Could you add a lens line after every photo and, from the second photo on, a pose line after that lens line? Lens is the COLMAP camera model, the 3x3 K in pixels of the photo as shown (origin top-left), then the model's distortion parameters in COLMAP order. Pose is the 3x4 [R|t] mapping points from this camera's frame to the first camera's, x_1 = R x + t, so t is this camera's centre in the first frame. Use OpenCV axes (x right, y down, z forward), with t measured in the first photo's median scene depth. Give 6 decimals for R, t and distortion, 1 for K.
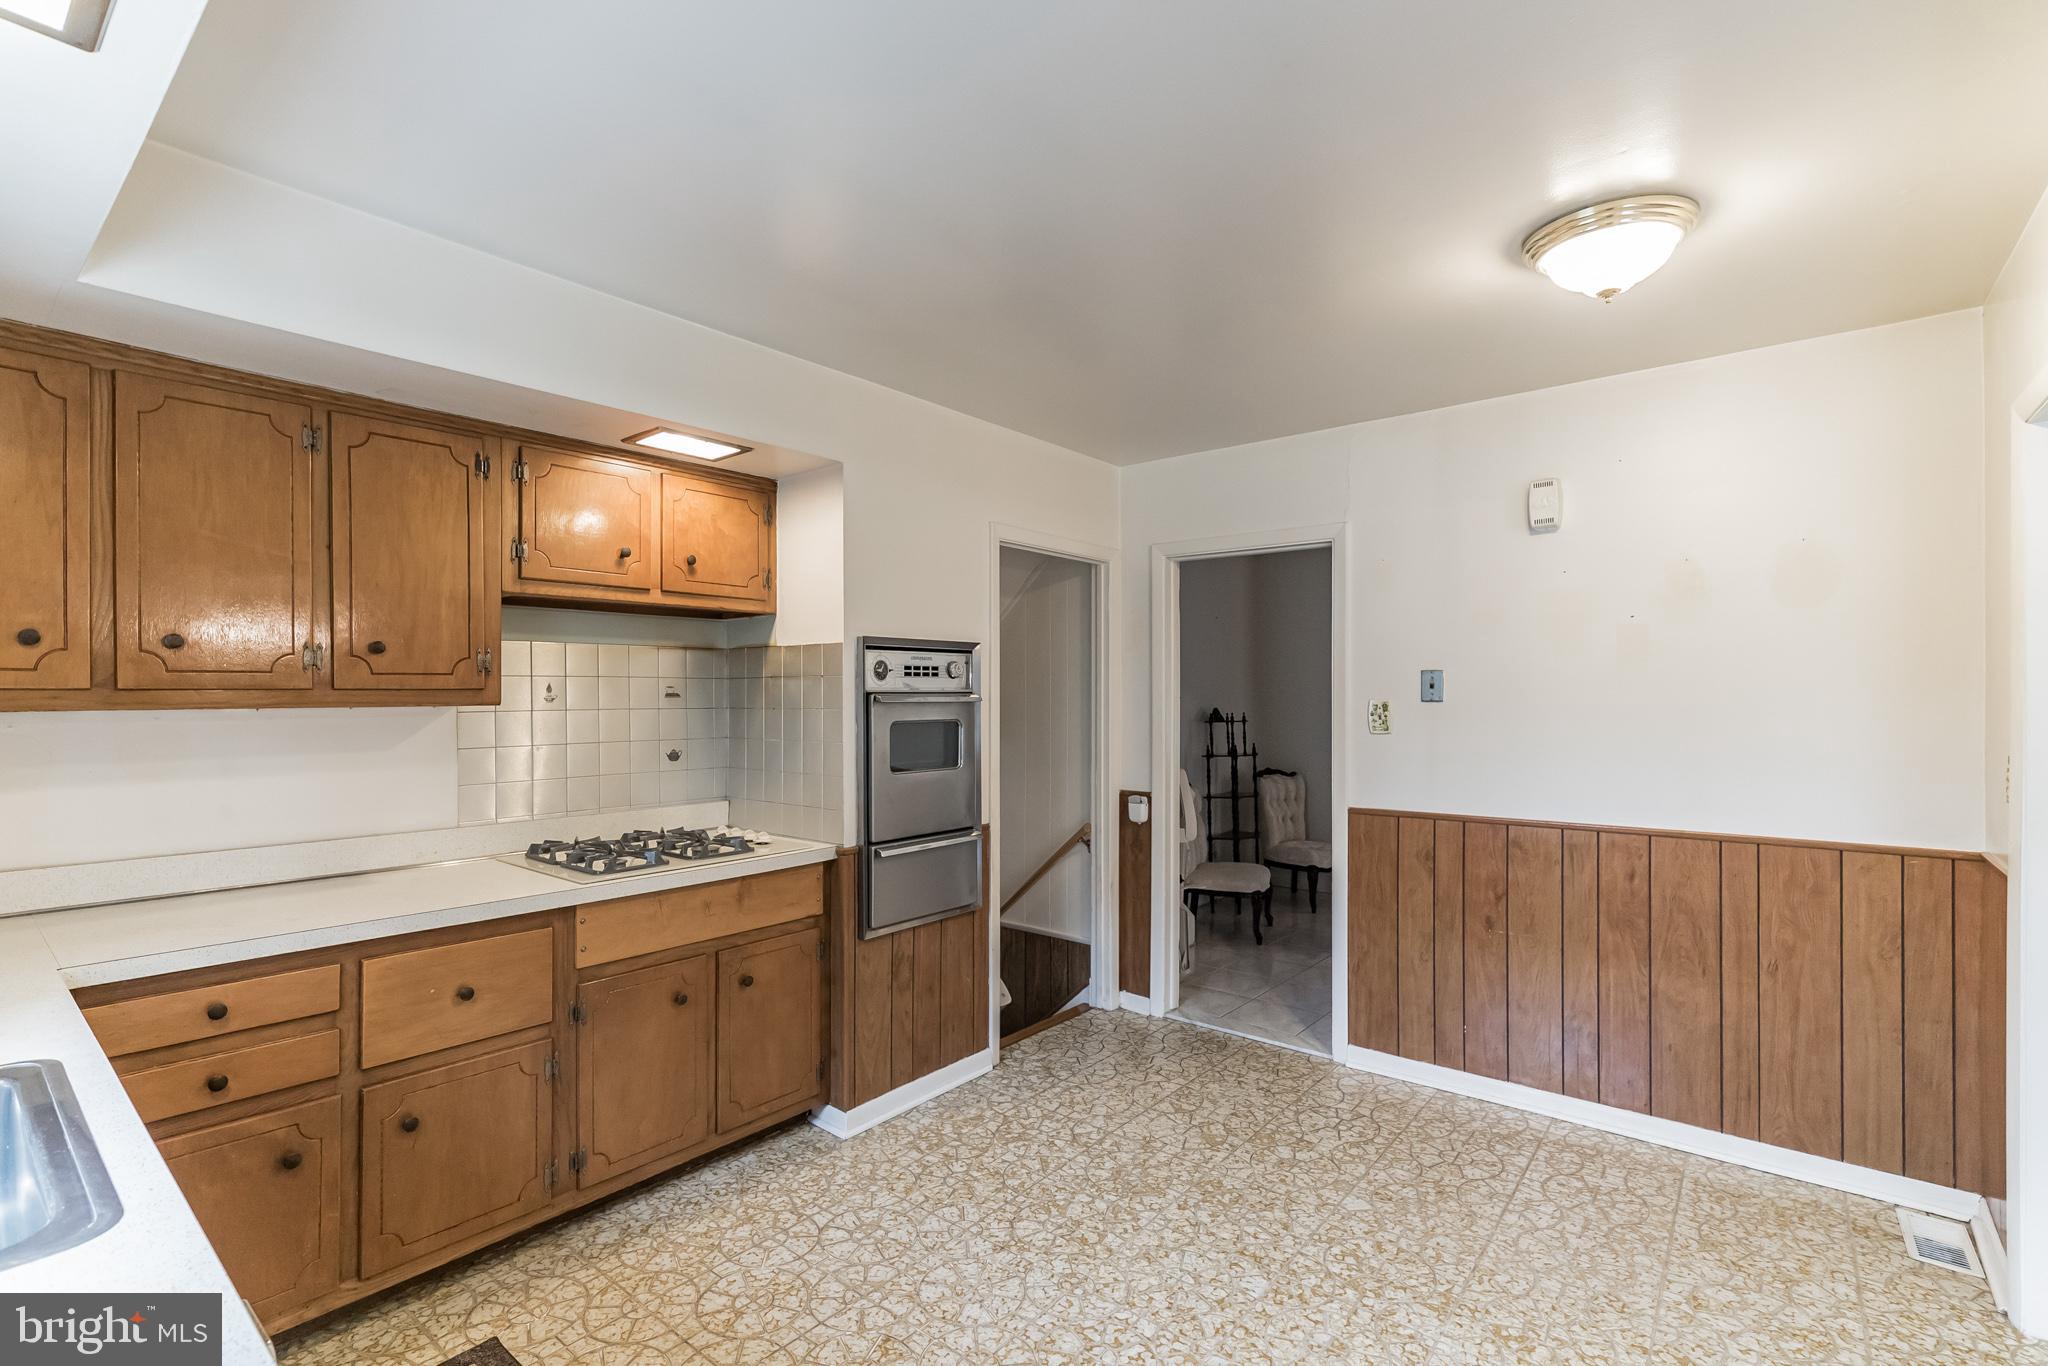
lens RADIAL K [[947.9, 0, 1020.2], [0, 947.9, 710.5], [0, 0, 1]] dist [-0.014256, -0.000008]
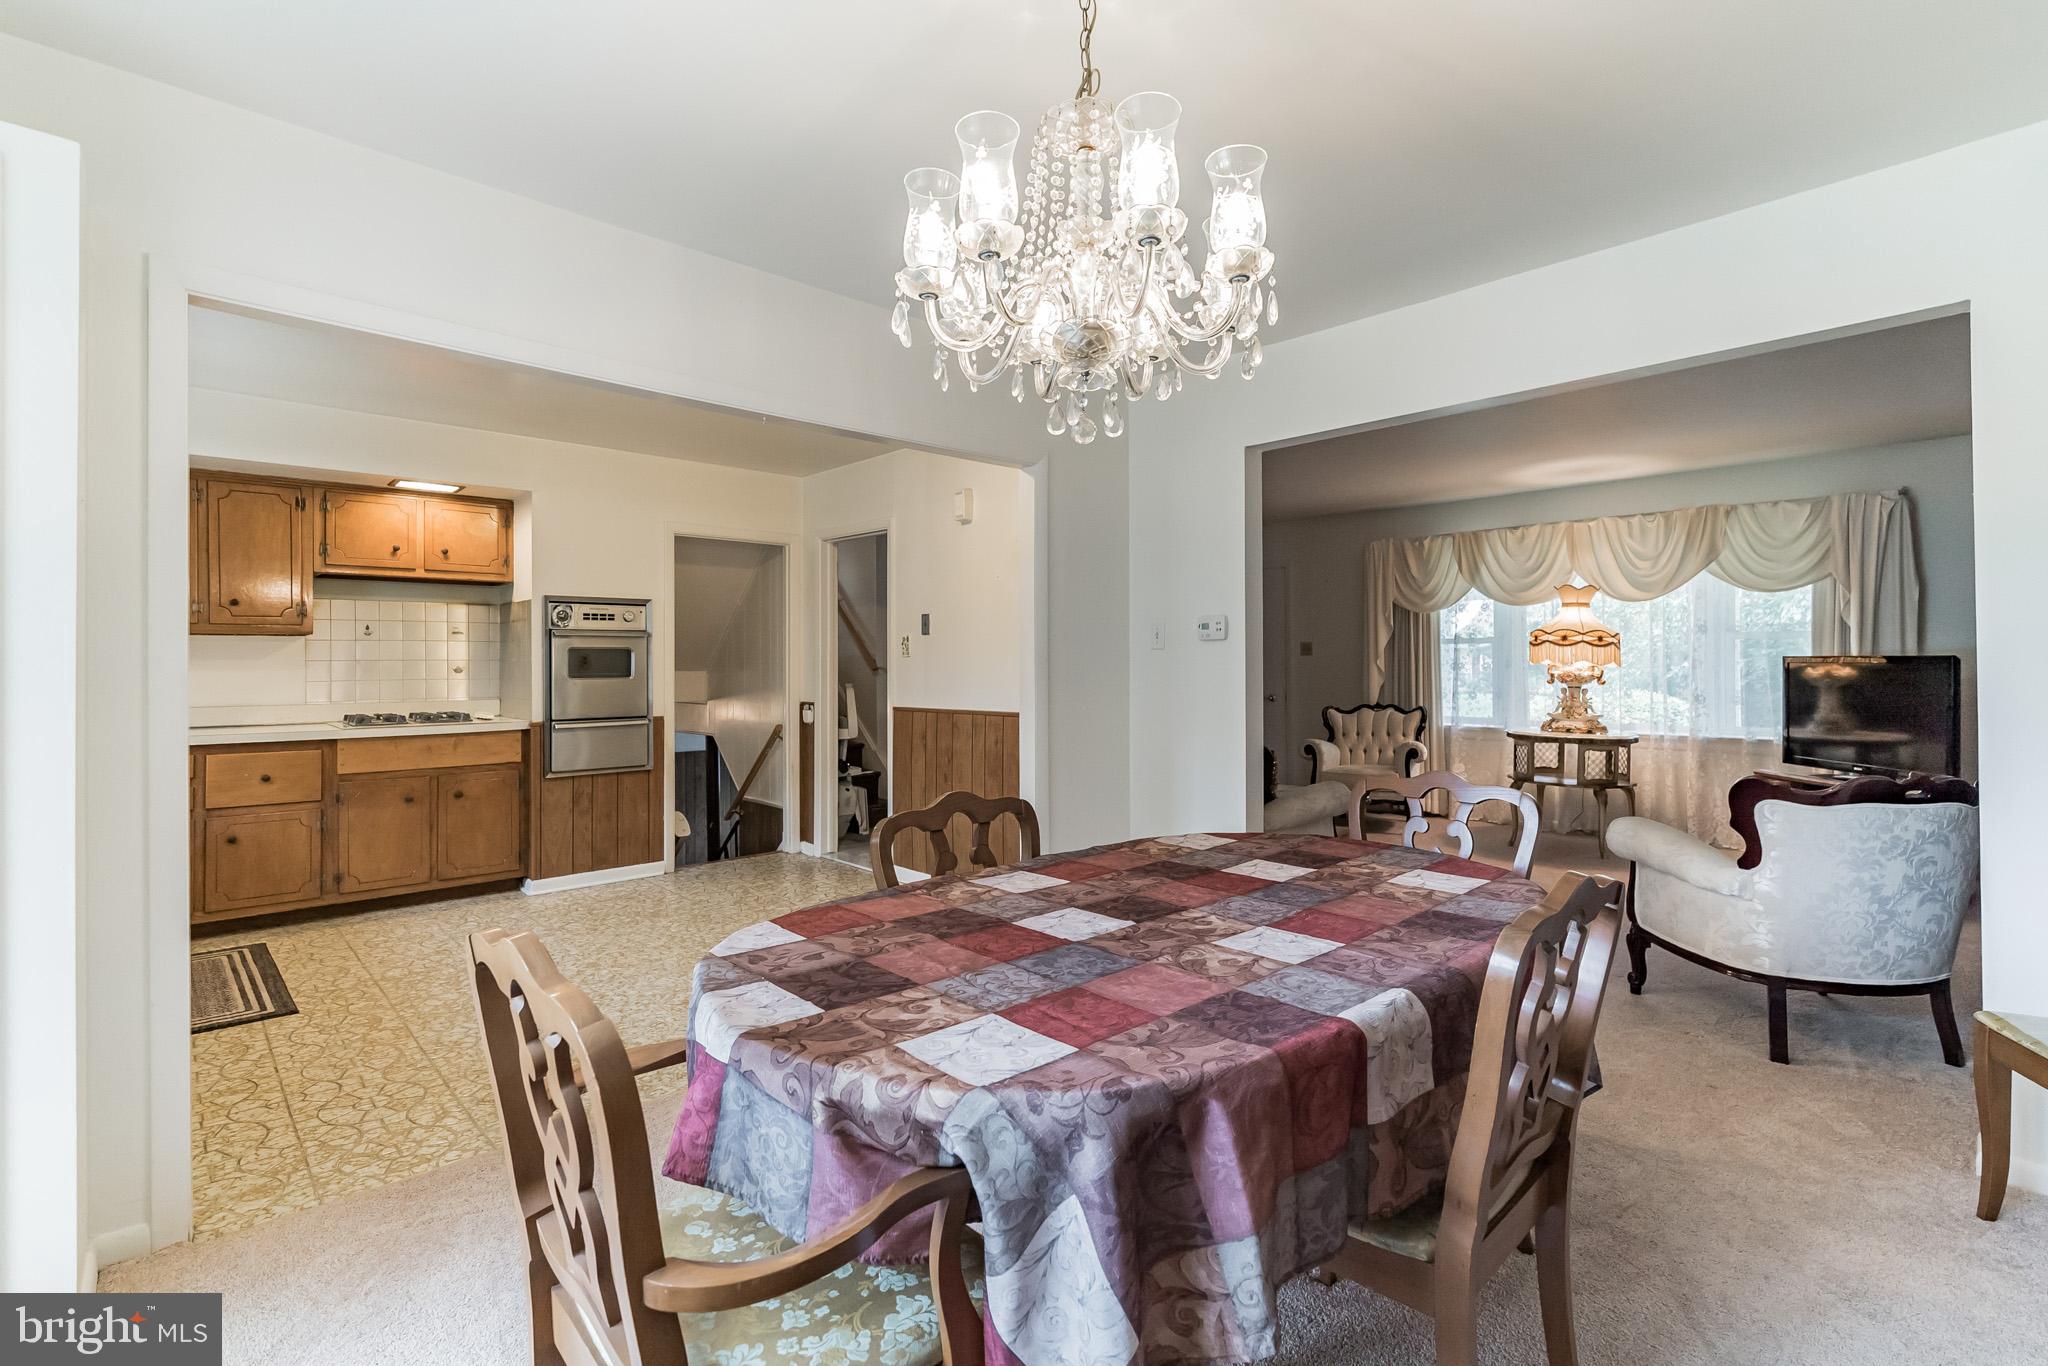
lens RADIAL K [[929.8, 0, 1032.1], [0, 929.8, 679.6], [0, 0, 1]] dist [-0.012329, 0.000344]
pose [[0.992754, -0.001501, -0.120159, 0.867127], [0.001677, 0.999998, 0.001358, 0.068368], [0.120156, -0.001549, 0.992754, -0.502602]]
